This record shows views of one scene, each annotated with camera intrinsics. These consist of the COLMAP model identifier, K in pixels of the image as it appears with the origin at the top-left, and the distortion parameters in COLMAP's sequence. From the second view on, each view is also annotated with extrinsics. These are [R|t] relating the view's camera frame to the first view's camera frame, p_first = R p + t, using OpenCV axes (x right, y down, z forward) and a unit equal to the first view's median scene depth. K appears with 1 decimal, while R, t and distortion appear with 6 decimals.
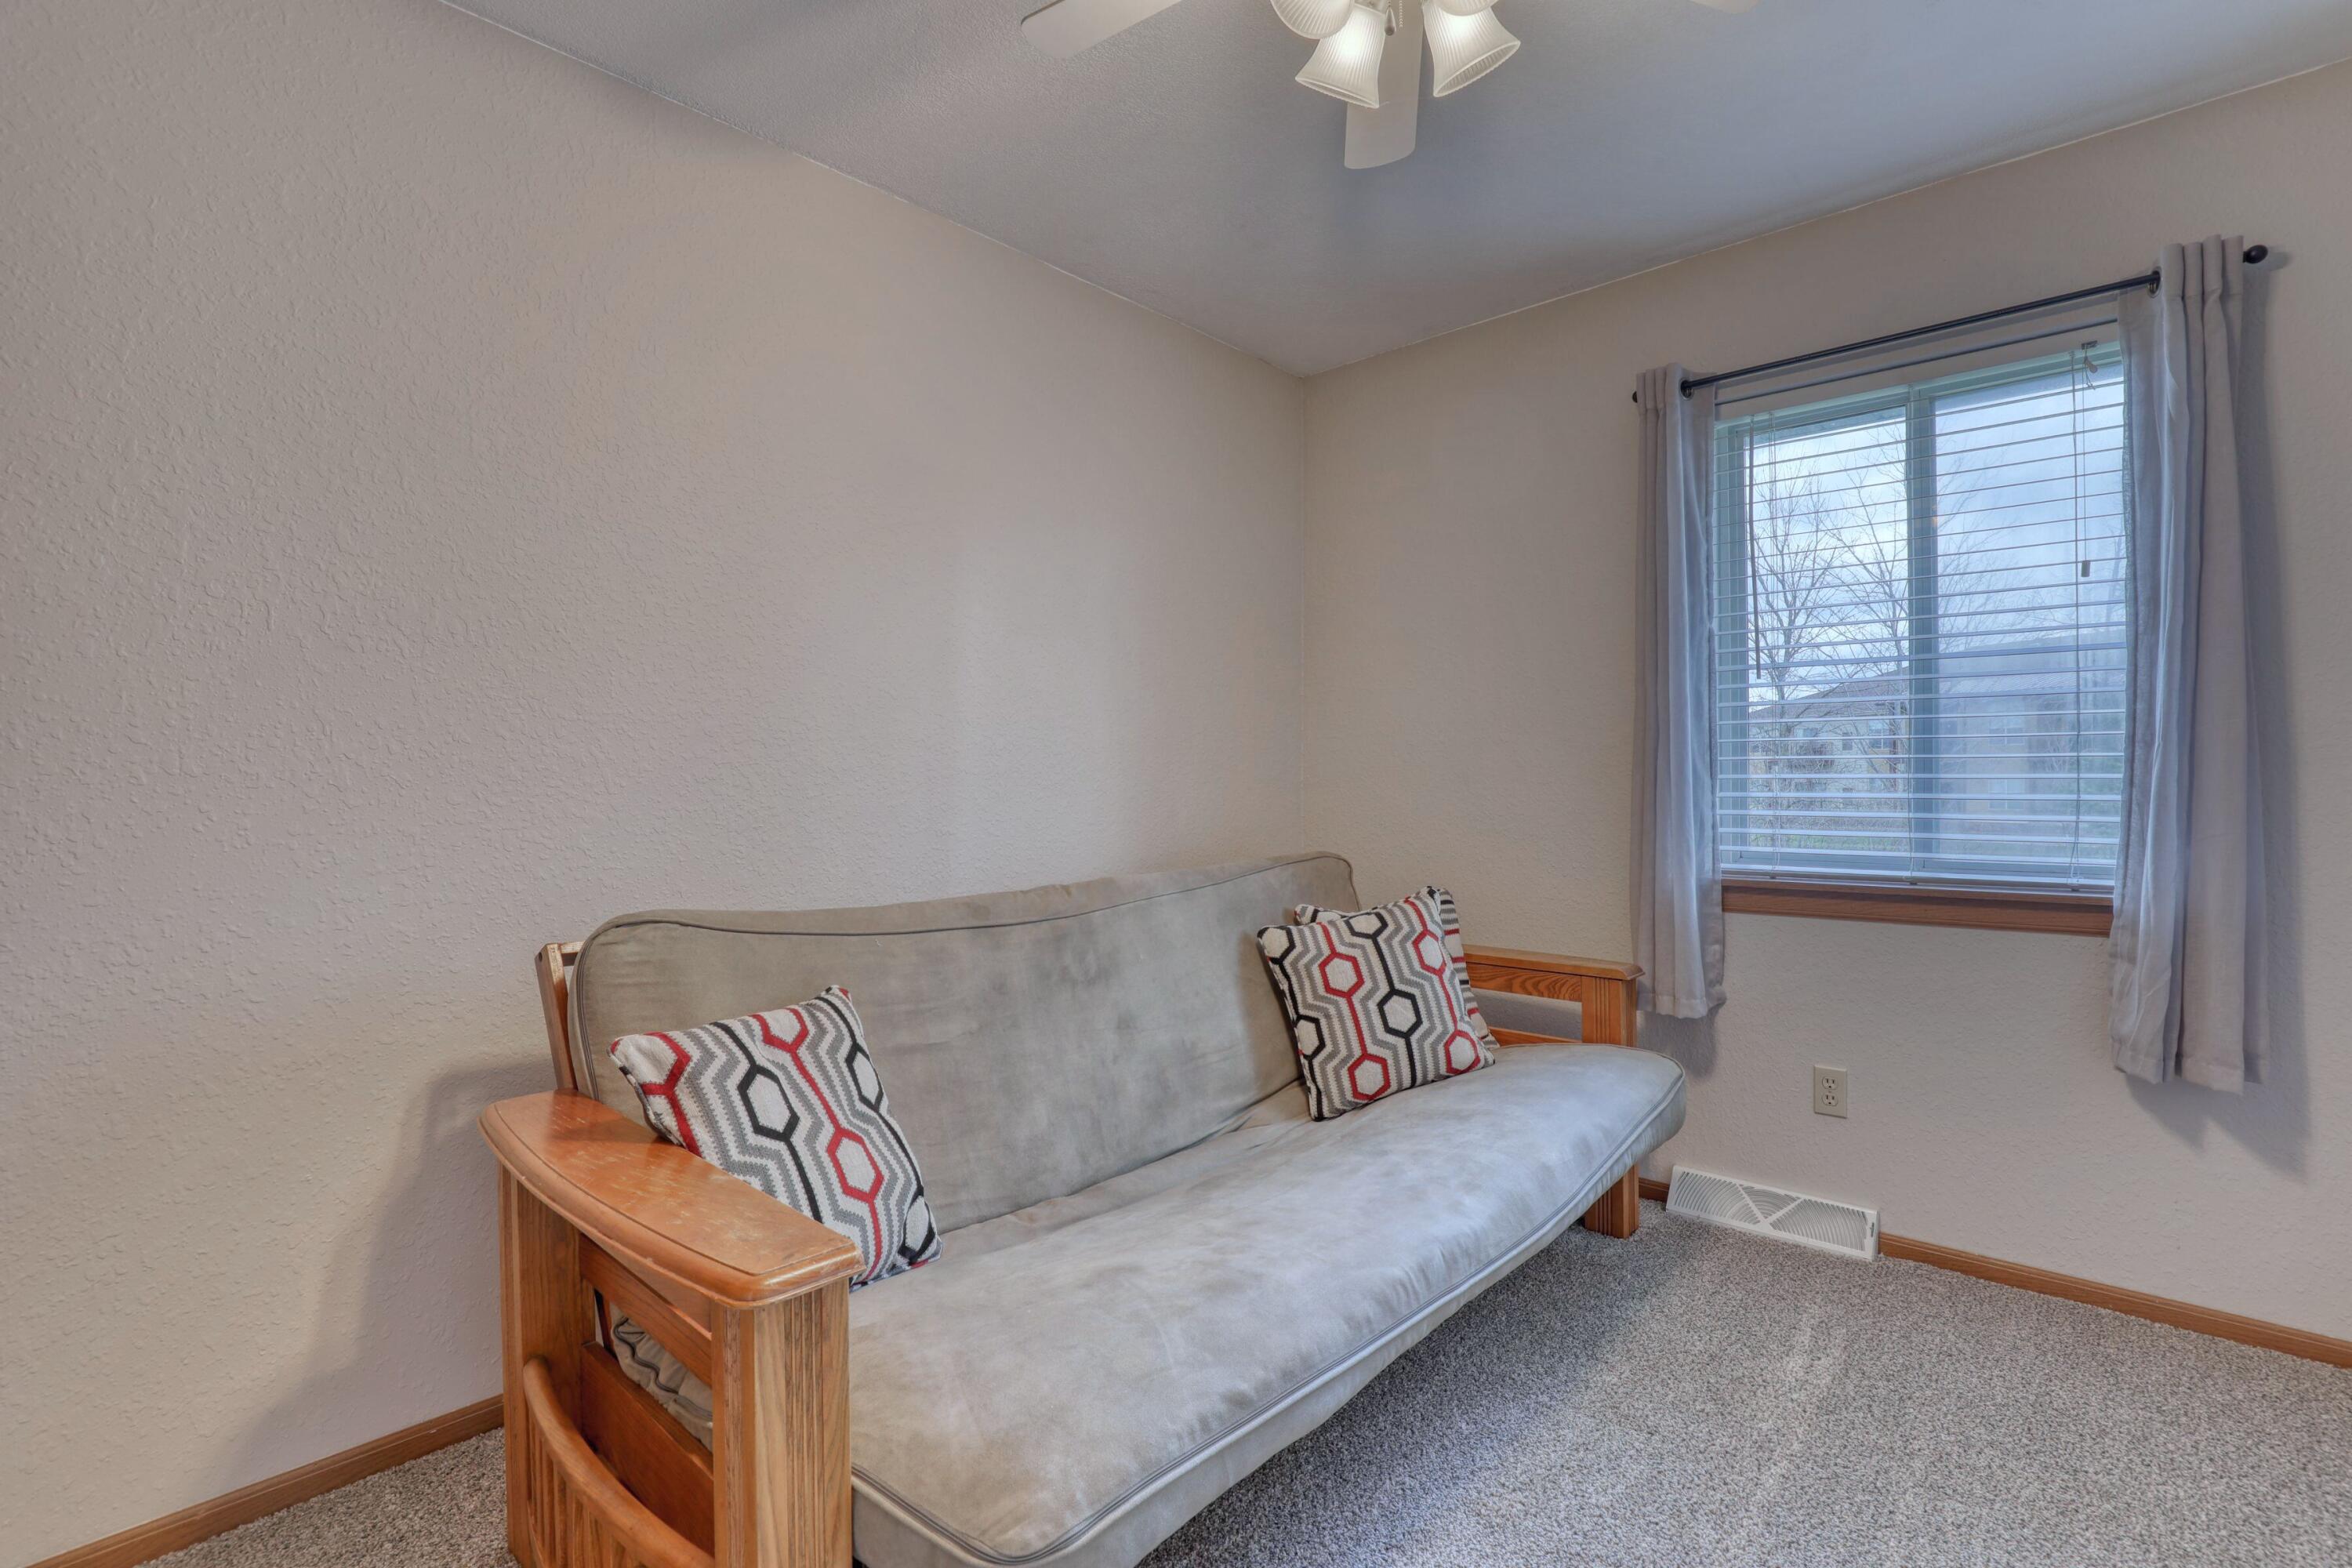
lens RADIAL K [[1076.3, 0, 1205.3], [0, 1076.3, 777.6], [0, 0, 1]] dist [-0.034176, 0.007292]
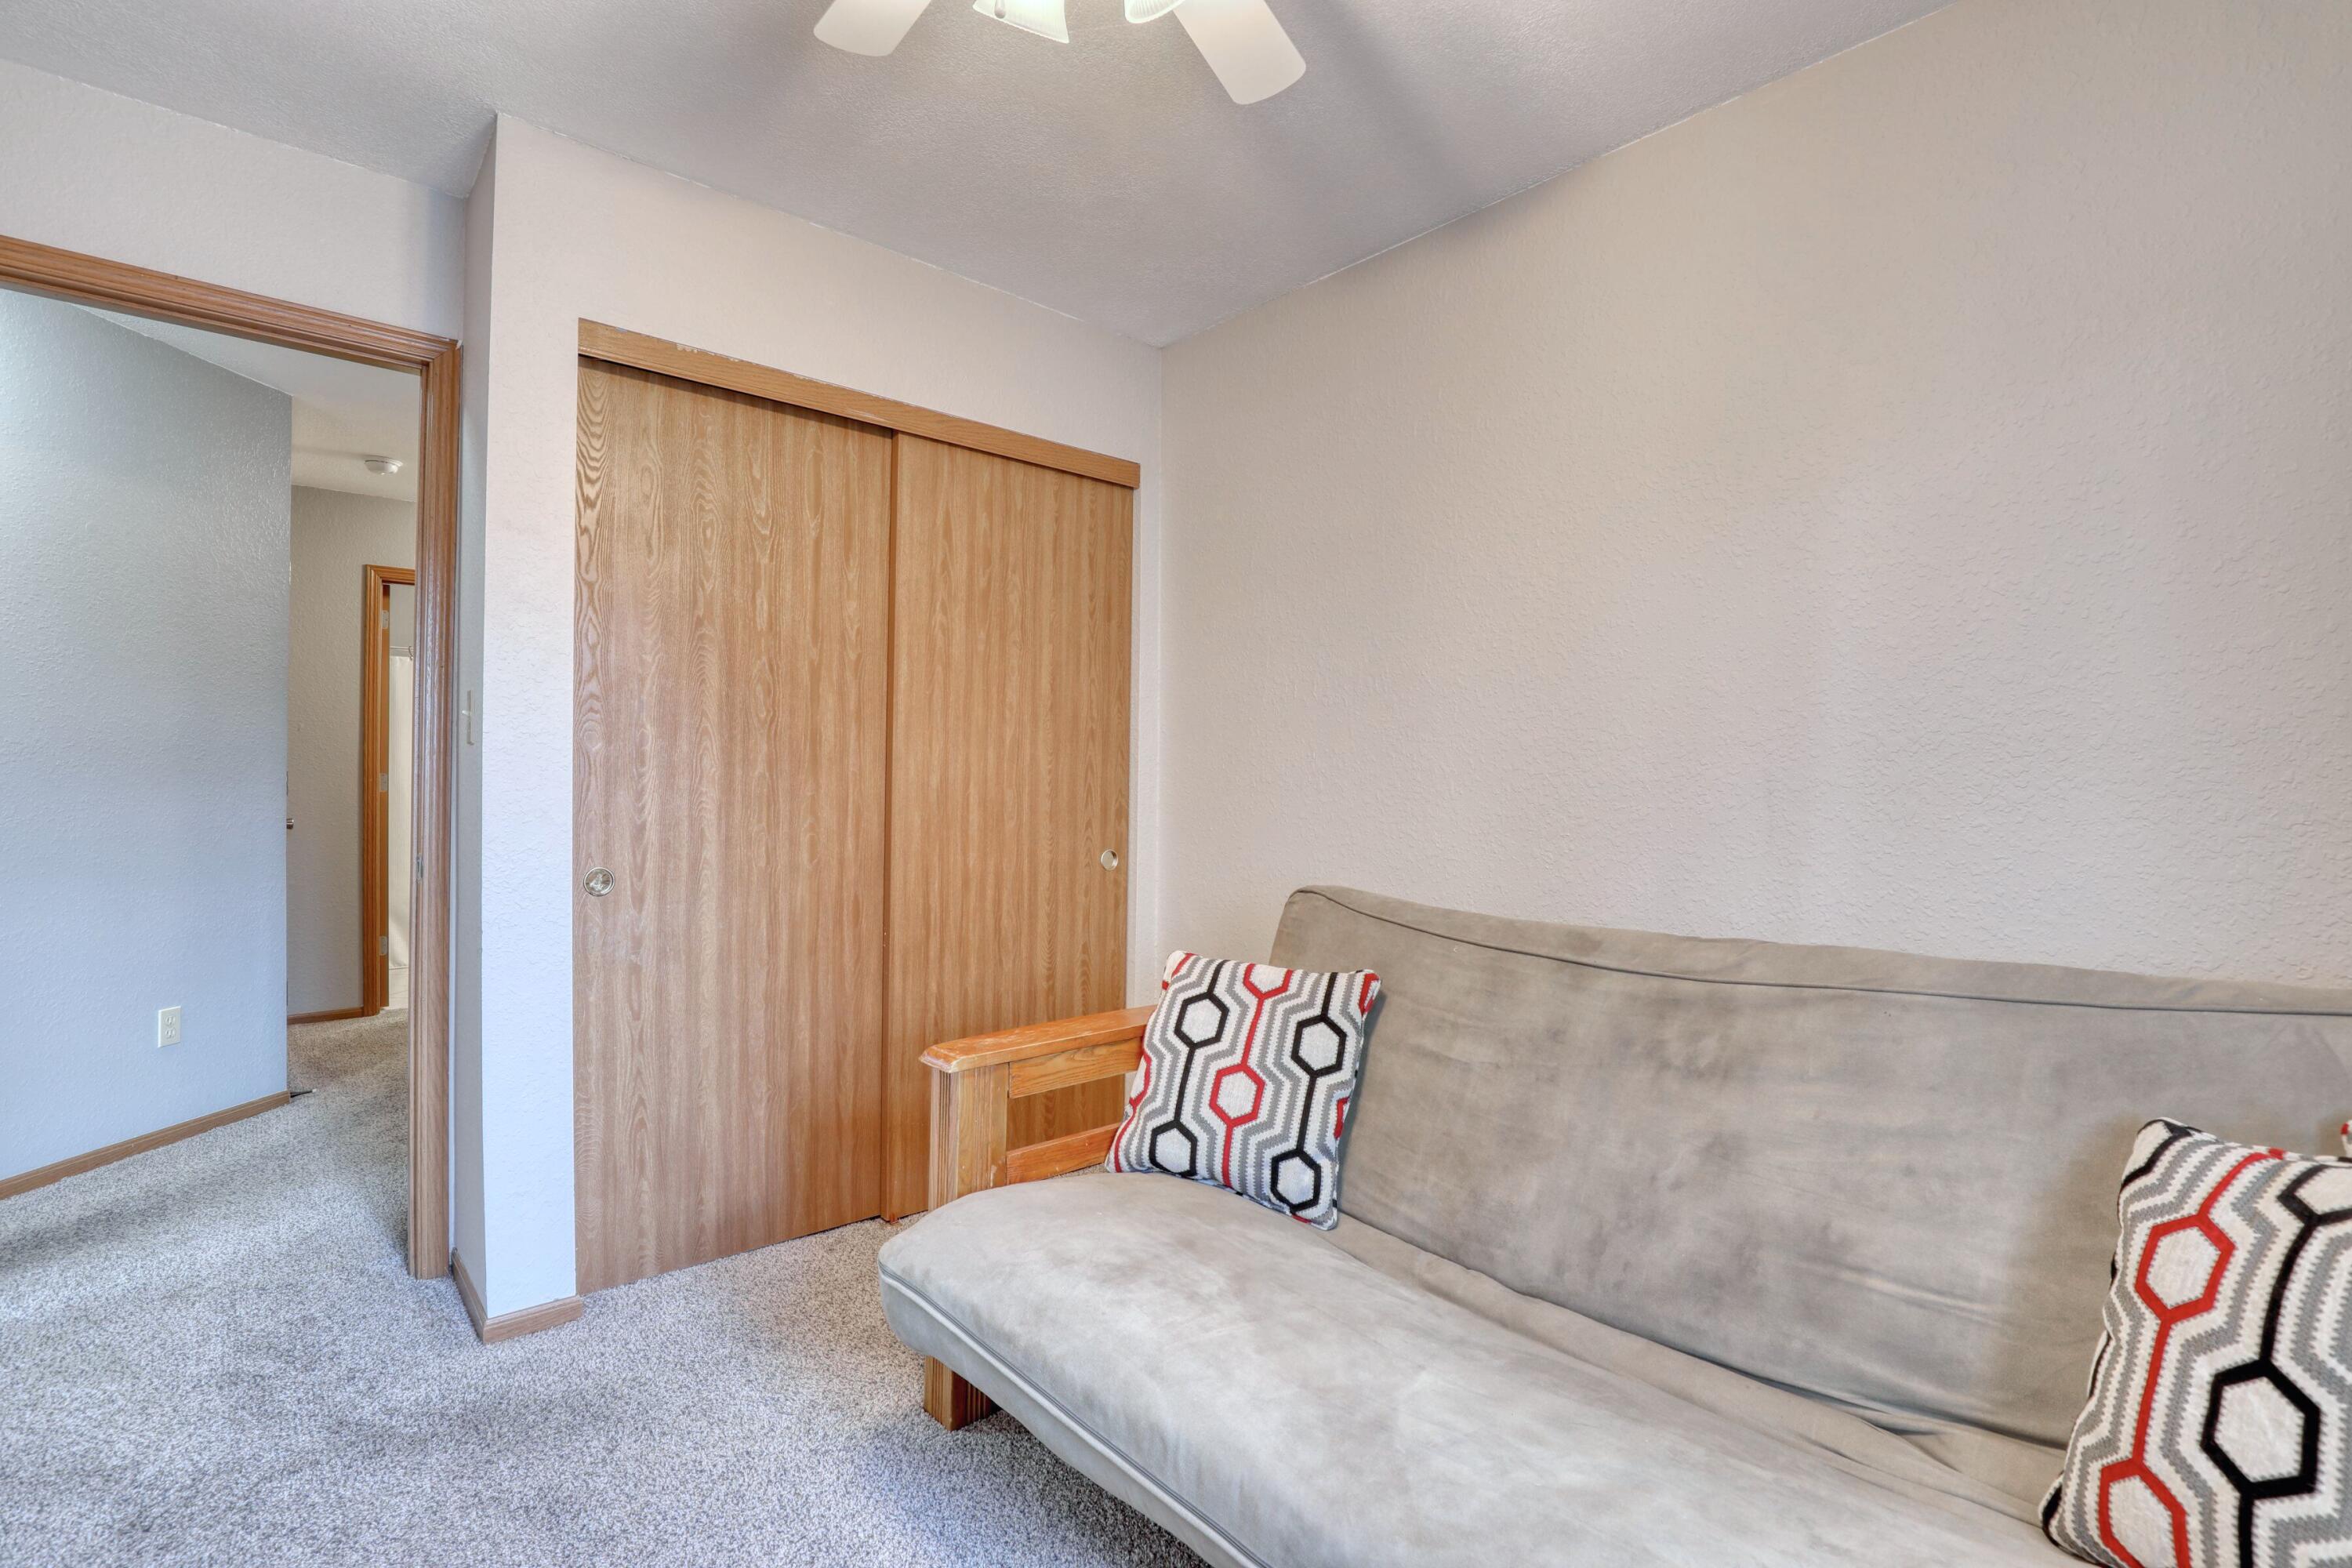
lens RADIAL K [[1104.4, 0, 1231.9], [0, 1104.4, 778.2], [0, 0, 1]] dist [-0.030780, 0.008494]
pose [[-0.072189, 0.000100, -0.997391, 0.611237], [-0.011180, 0.999937, 0.000910, -0.006453], [0.997328, 0.011216, -0.072183, 0.691207]]
